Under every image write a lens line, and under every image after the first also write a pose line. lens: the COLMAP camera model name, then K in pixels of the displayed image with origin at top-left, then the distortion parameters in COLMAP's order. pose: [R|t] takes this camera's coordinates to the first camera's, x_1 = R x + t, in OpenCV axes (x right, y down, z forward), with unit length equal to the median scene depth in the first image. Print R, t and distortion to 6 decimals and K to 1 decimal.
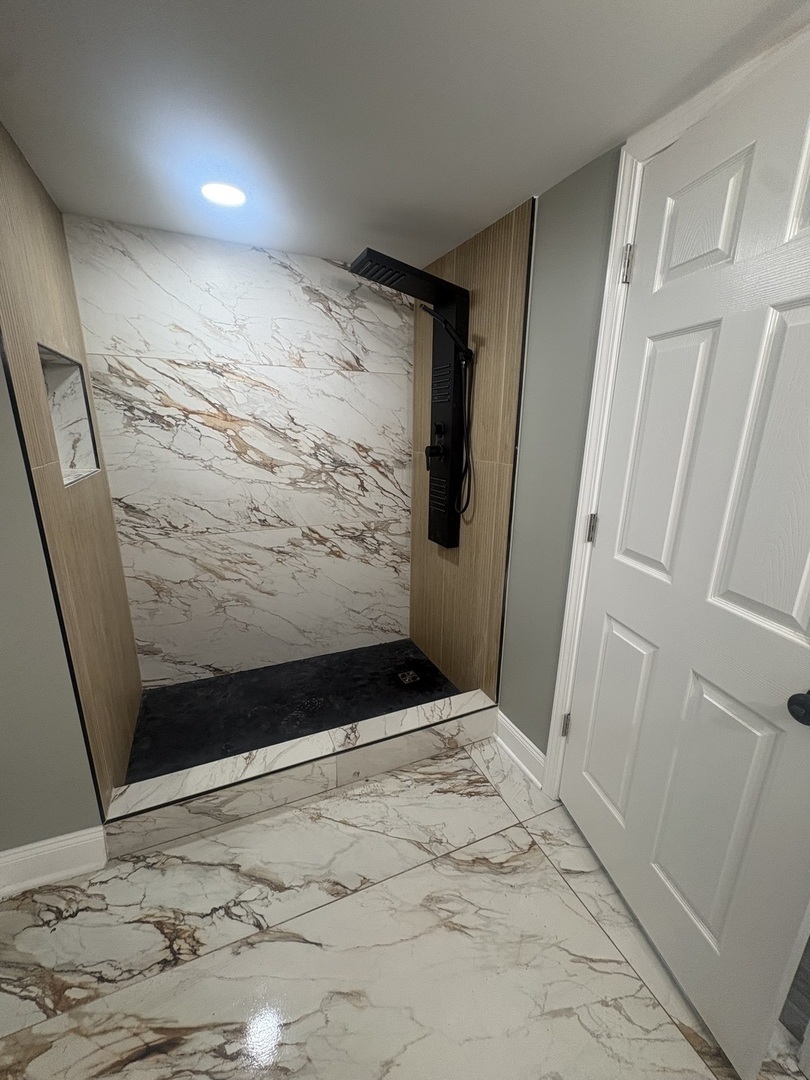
lens RADIAL K [[433.0, 0, 399.7], [0, 433.0, 542.9], [0, 0, 1]] dist [-0.000794, 0.000130]
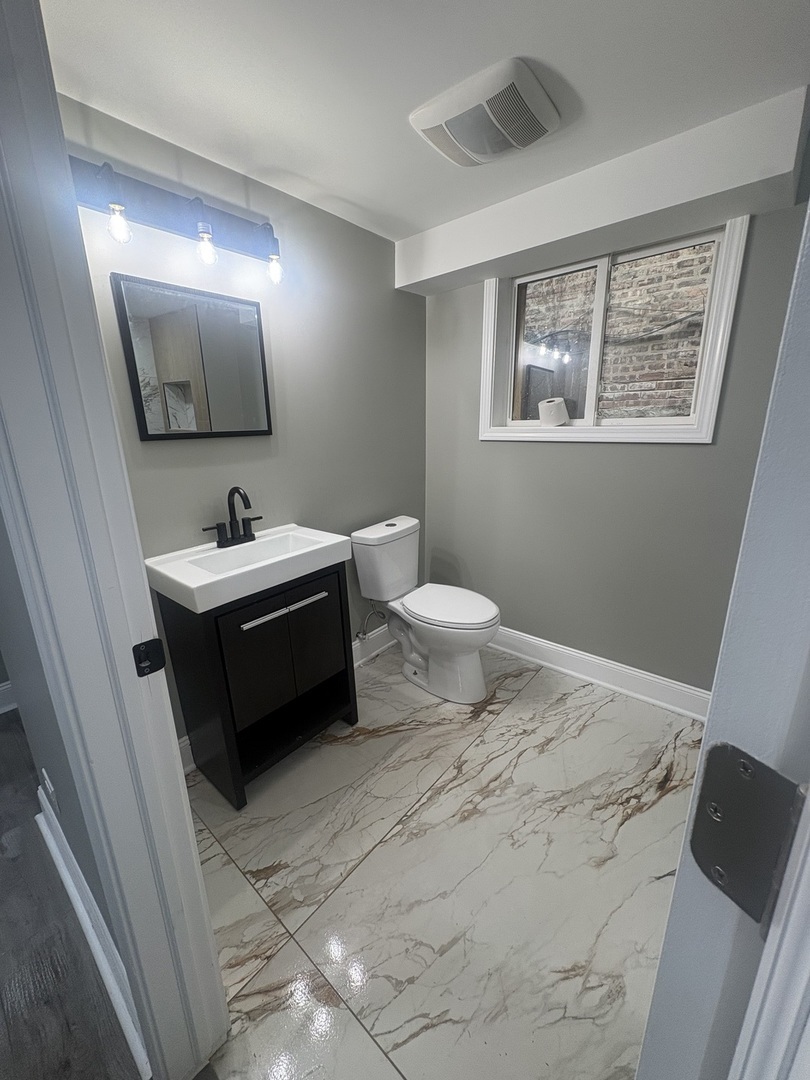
lens RADIAL K [[433.0, 0, 402.8], [0, 433.0, 539.6], [0, 0, 1]] dist [-0.000794, 0.000130]
pose [[-0.906109, 0.105281, -0.409735, 0.719083], [-0.123124, 0.860980, 0.493511, -0.220156], [0.404731, 0.497623, -0.767179, 1.146596]]
